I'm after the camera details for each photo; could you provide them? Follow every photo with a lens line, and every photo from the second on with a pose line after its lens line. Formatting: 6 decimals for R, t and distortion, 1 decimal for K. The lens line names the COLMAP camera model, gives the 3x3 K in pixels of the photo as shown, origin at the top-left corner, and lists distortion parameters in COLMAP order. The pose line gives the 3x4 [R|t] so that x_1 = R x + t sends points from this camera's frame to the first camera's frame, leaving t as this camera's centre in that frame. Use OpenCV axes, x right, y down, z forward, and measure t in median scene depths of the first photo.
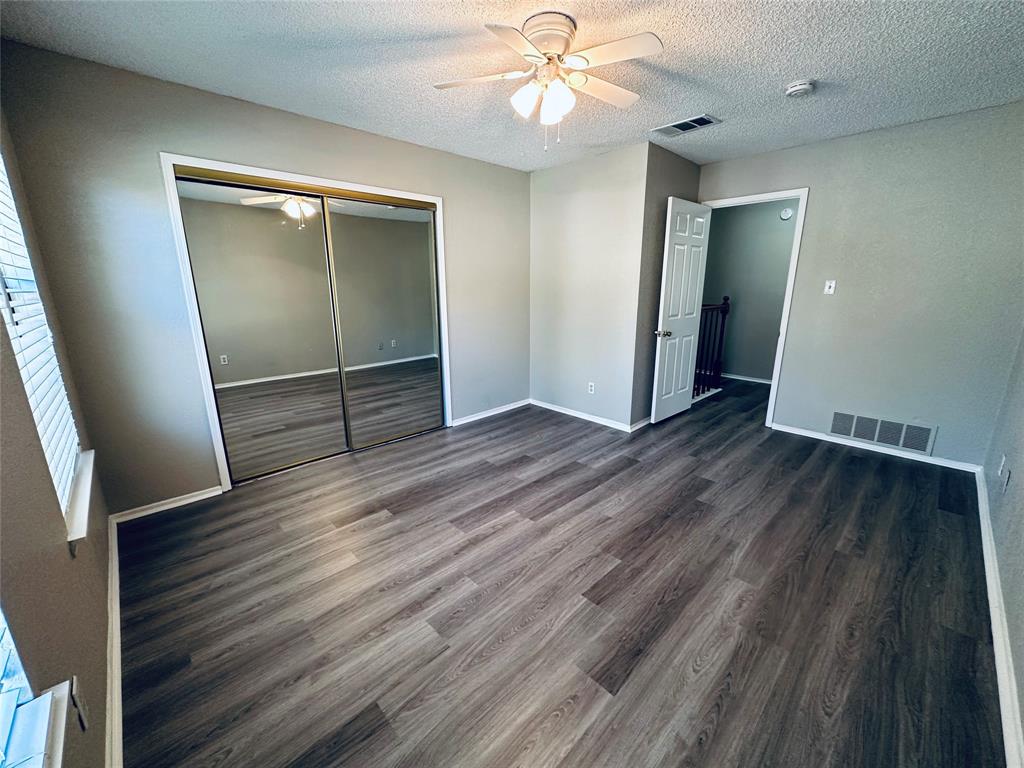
lens RADIAL K [[407.3, 0, 512.0], [0, 407.3, 384.0], [0, 0, 1]] dist [-0.002400, 0.000103]
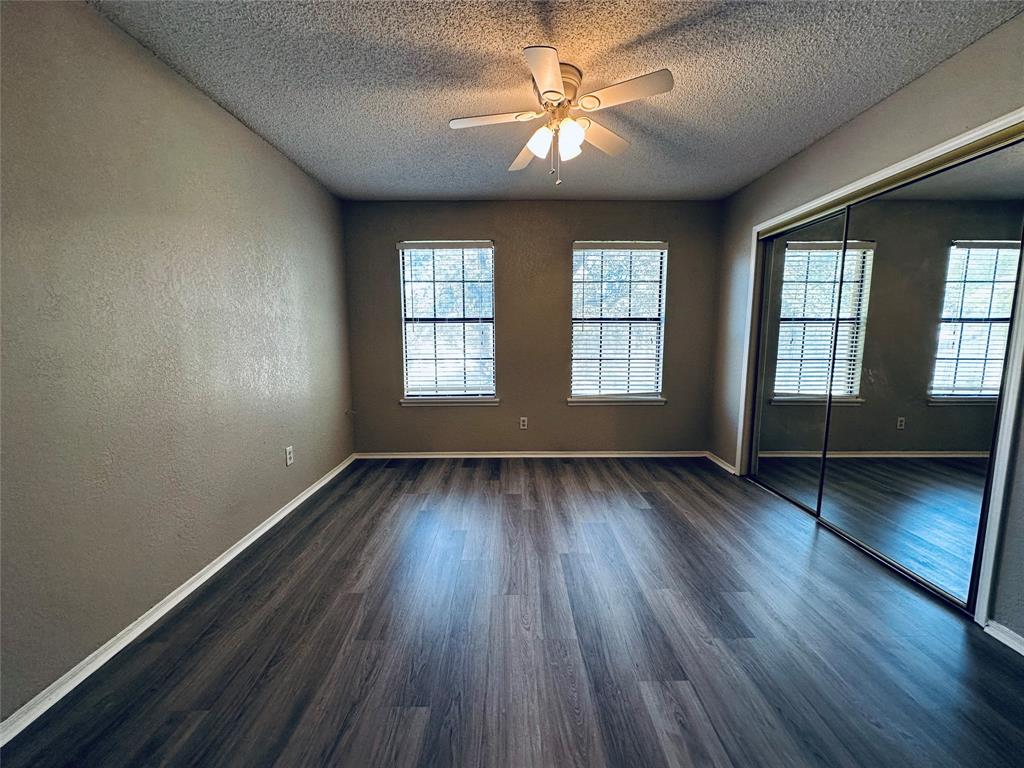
lens RADIAL K [[407.3, 0, 512.0], [0, 407.3, 384.0], [0, 0, 1]] dist [-0.002400, 0.000103]
pose [[-0.684266, 0.096061, -0.722878, 0.907783], [-0.168349, 0.943700, 0.284762, -0.337266], [0.709534, 0.316549, -0.629570, 1.615898]]
